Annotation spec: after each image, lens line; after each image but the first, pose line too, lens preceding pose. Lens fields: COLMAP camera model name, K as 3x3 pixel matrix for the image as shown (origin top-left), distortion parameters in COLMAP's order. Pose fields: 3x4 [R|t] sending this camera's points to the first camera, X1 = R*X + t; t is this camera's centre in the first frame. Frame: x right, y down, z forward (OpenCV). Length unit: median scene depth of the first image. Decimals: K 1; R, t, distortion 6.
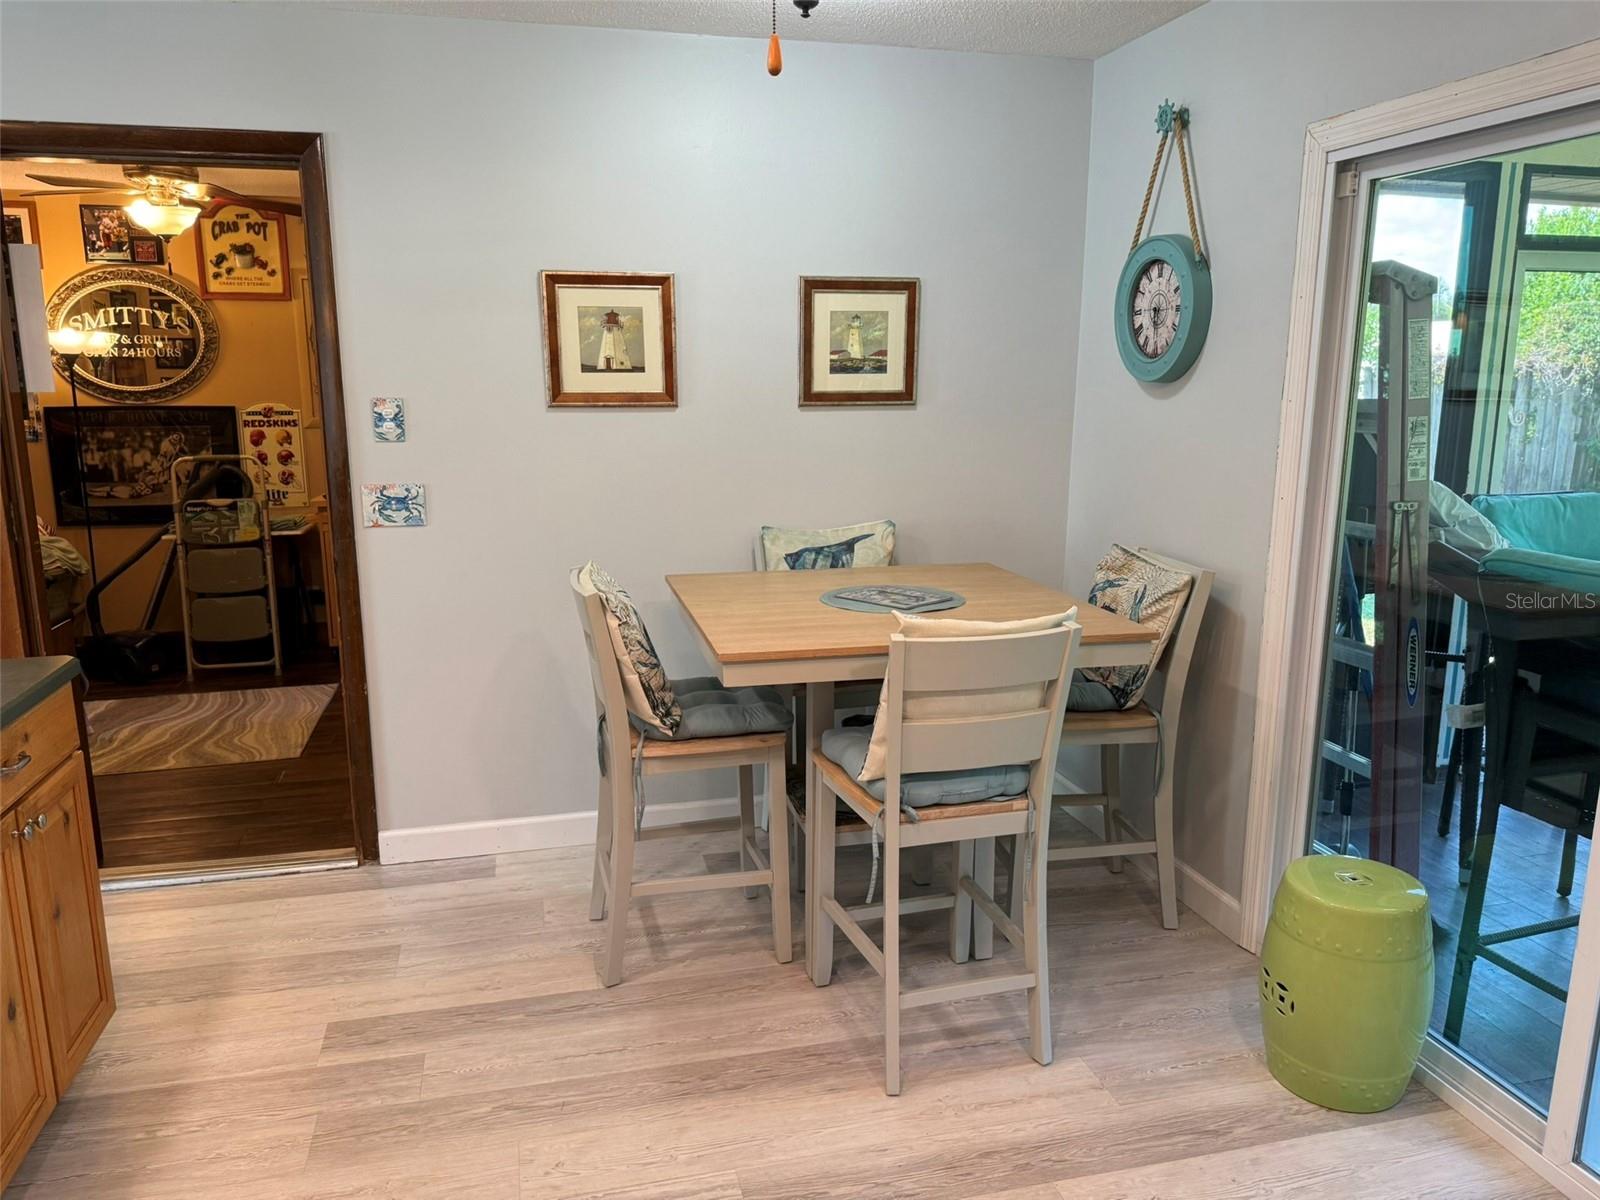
lens RADIAL K [[1093.8, 0, 801.0], [0, 1093.8, 601.6], [0, 0, 1]] dist [-0.011674, -0.003996]
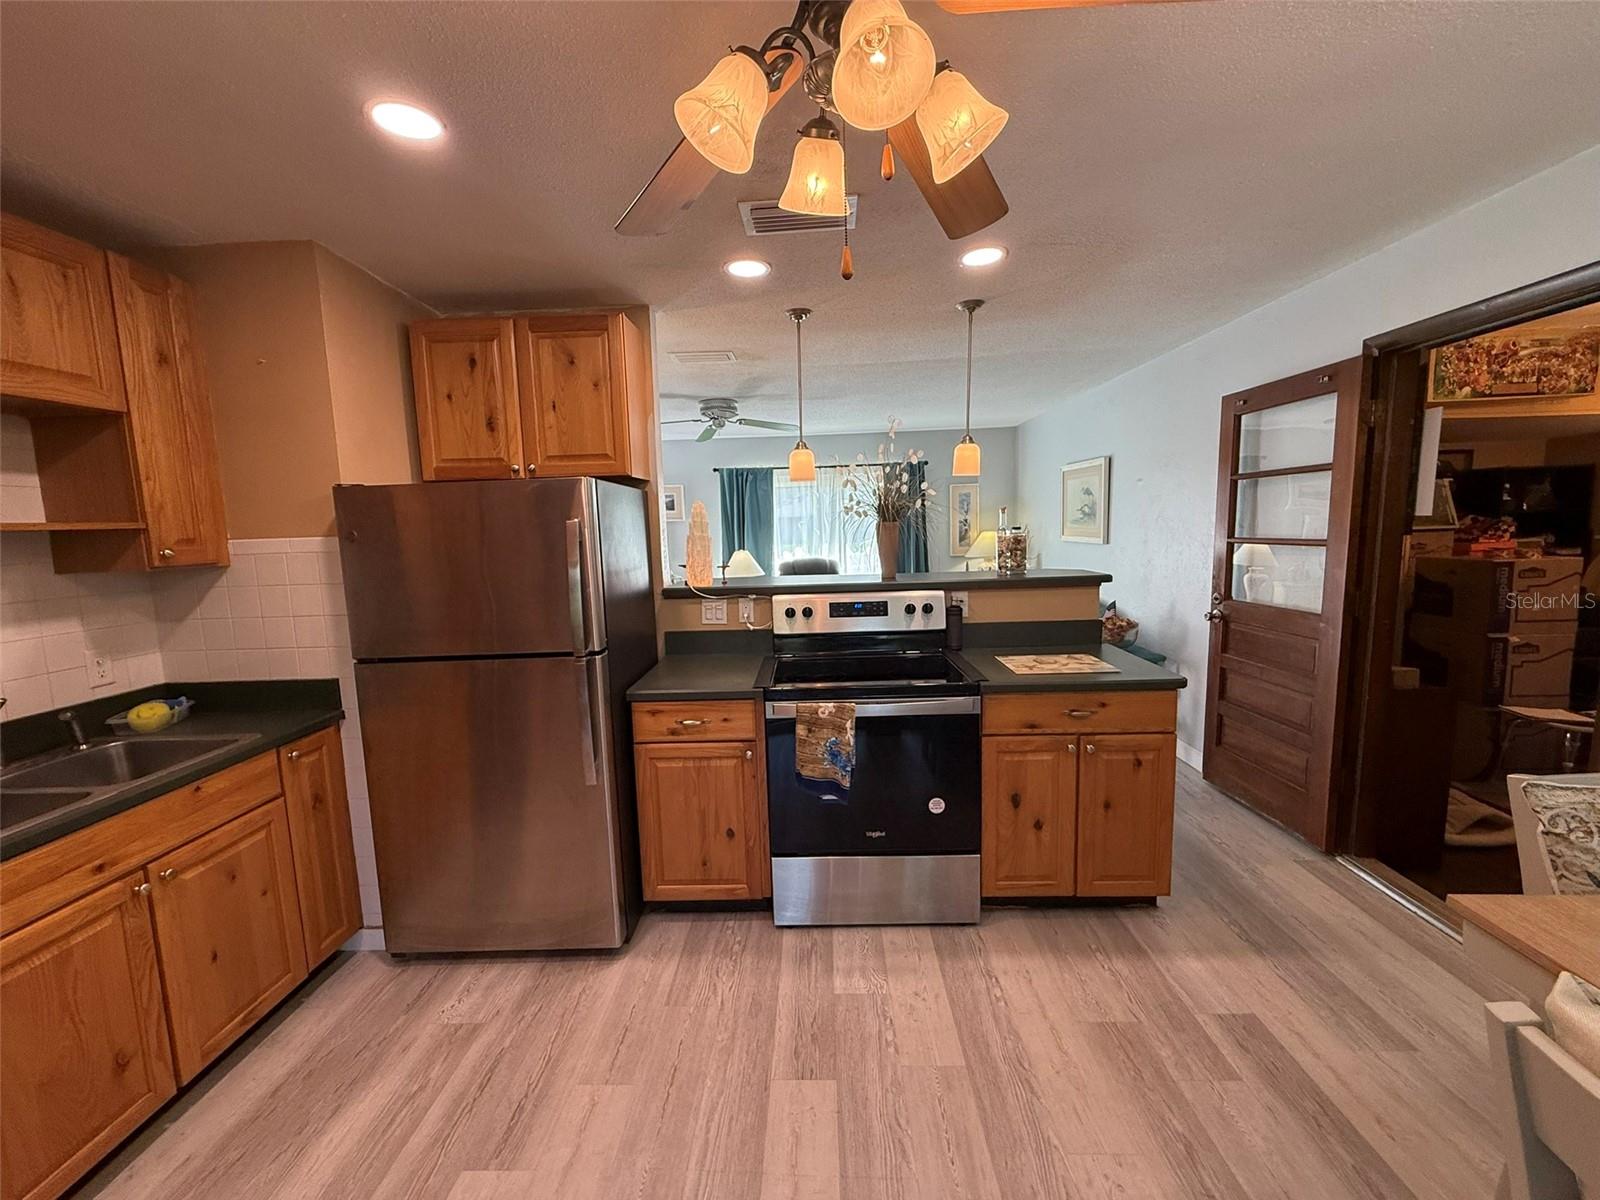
lens RADIAL K [[642.7, 0, 808.7], [0, 642.7, 600.7], [0, 0, 1]] dist [0.001714, 0.000136]
pose [[-0.276542, 0.121428, -0.953299, 0.376230], [-0.157939, 0.972754, 0.169722, -0.129569], [0.947935, 0.197499, -0.249829, 0.621505]]
